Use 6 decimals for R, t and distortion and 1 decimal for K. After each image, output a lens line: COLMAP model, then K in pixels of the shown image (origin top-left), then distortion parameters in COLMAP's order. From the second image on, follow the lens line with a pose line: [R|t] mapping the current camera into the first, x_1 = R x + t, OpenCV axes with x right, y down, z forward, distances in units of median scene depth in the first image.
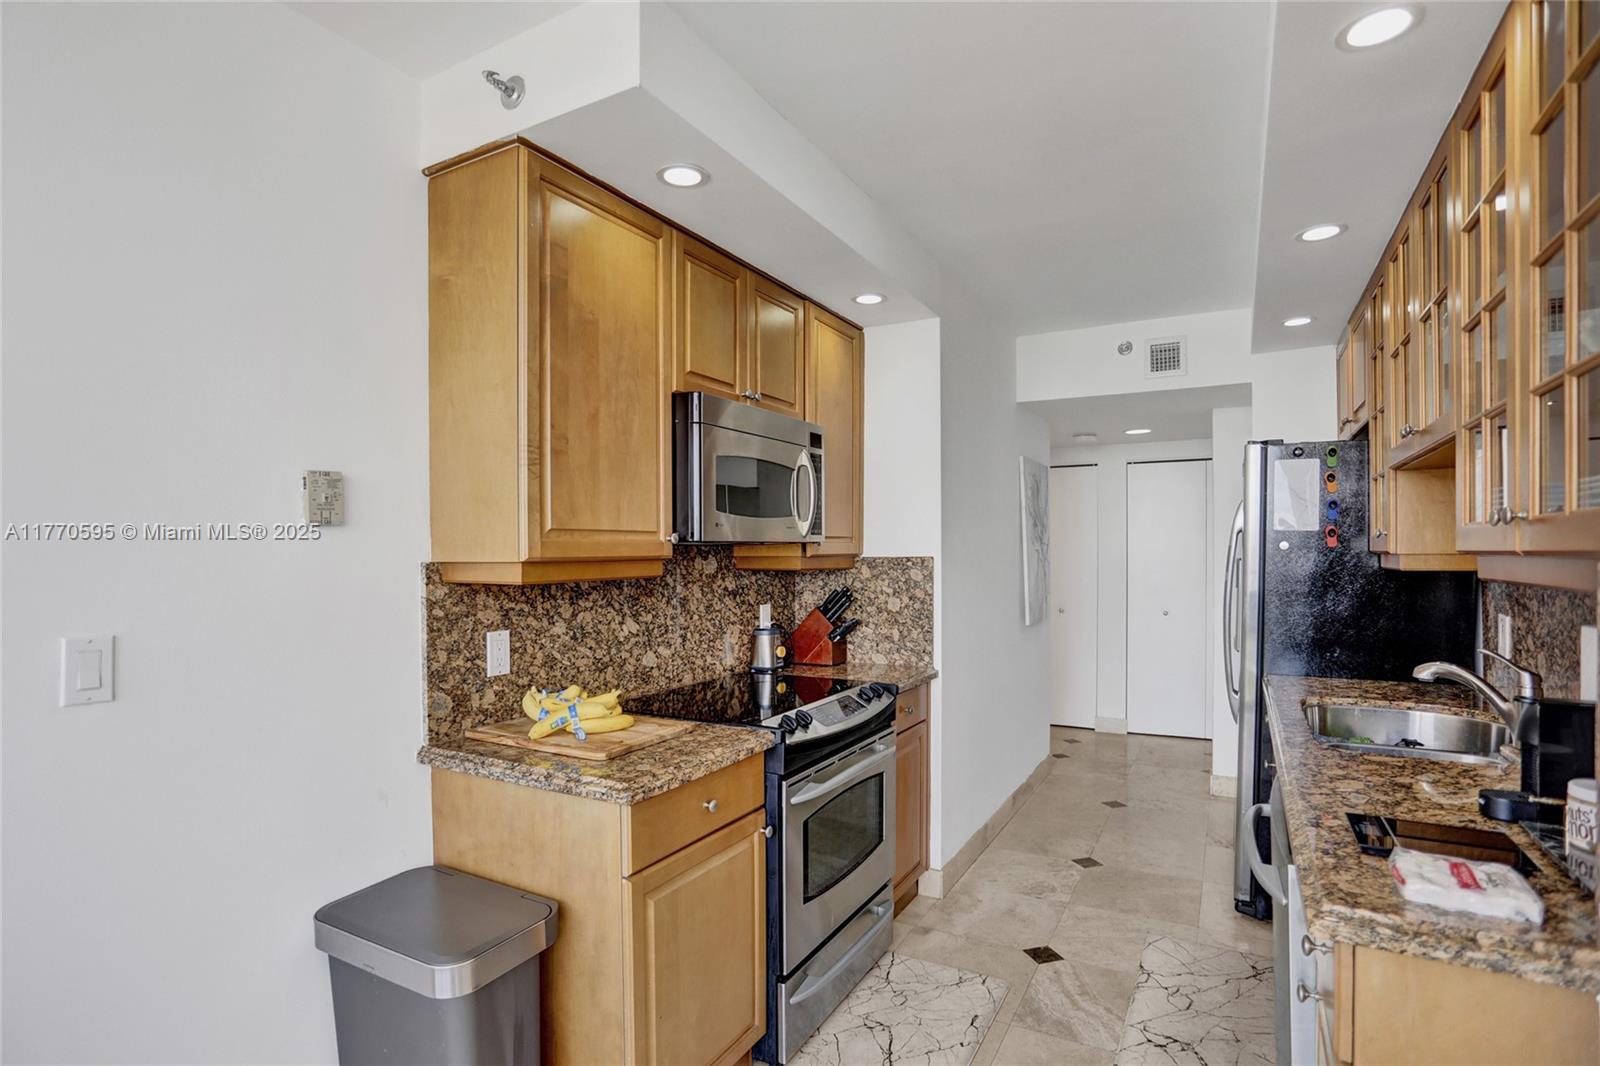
lens RADIAL K [[788.8, 0, 801.0], [0, 788.8, 531.5], [0, 0, 1]] dist [-0.066878, 0.033419]
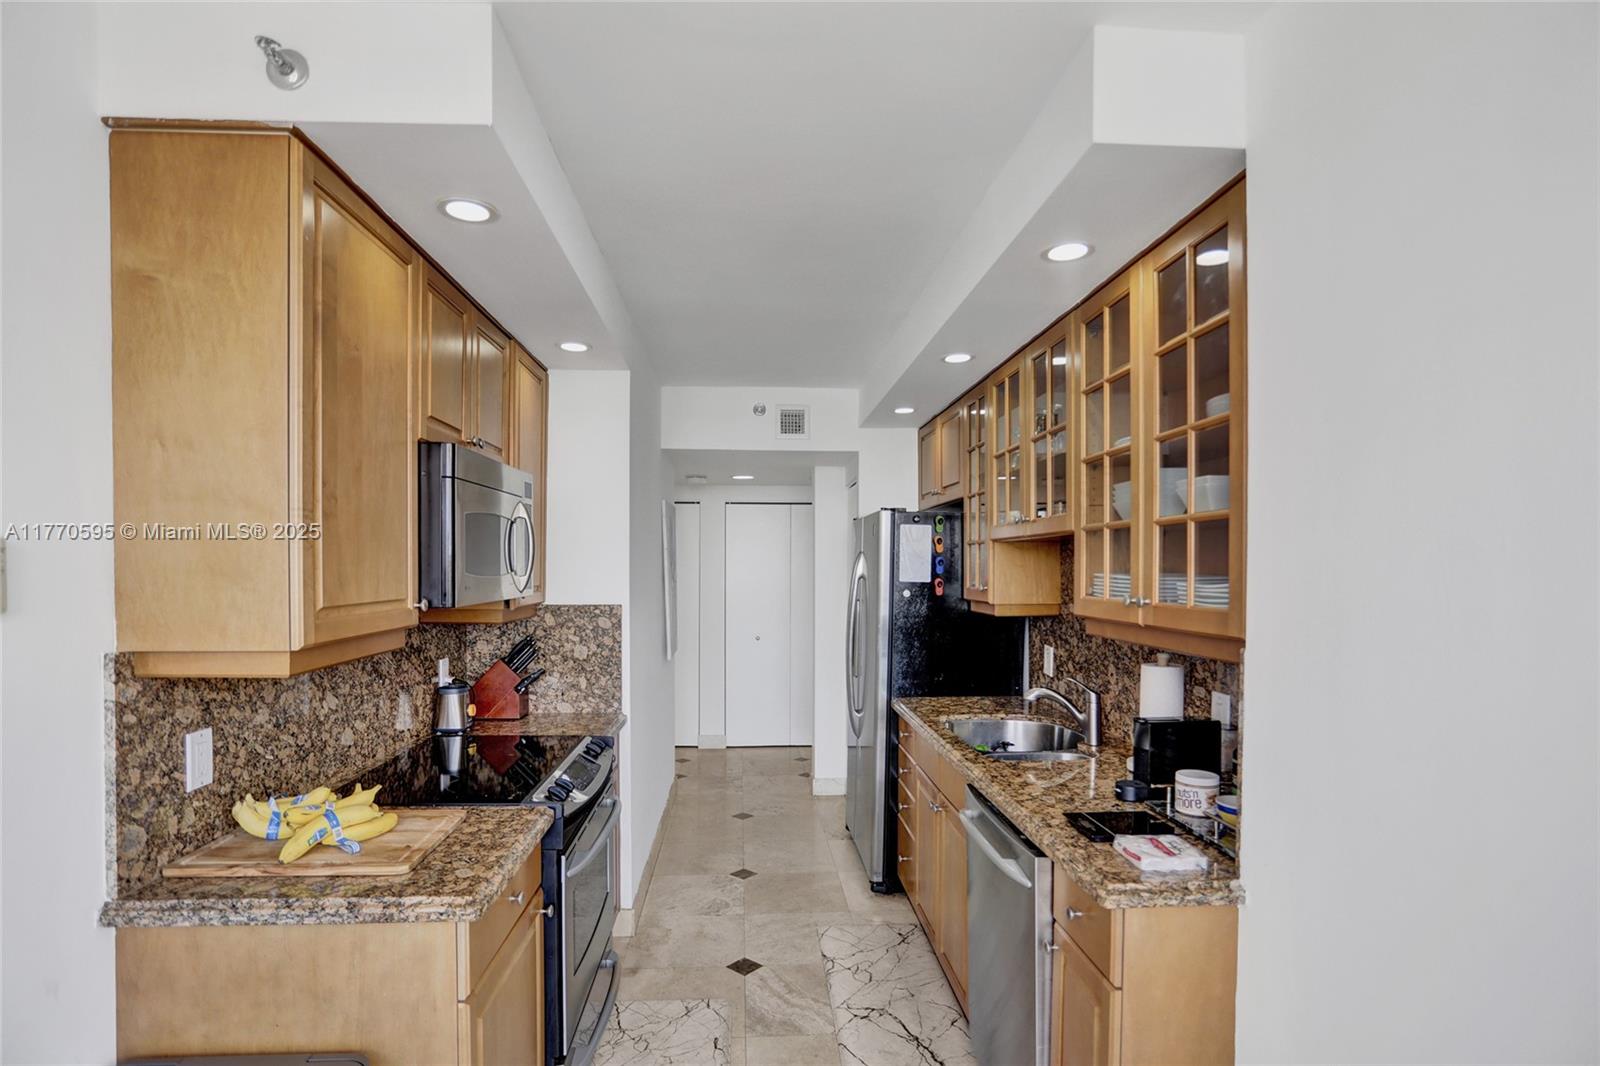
lens RADIAL K [[795.8, 0, 752.5], [0, 795.8, 540.0], [0, 0, 1]] dist [-0.069117, 0.043894]
pose [[0.850860, 0.018867, 0.525053, -0.312949], [-0.019598, 0.999799, -0.004168, -0.068899], [-0.525026, -0.006743, 0.851059, 0.042343]]
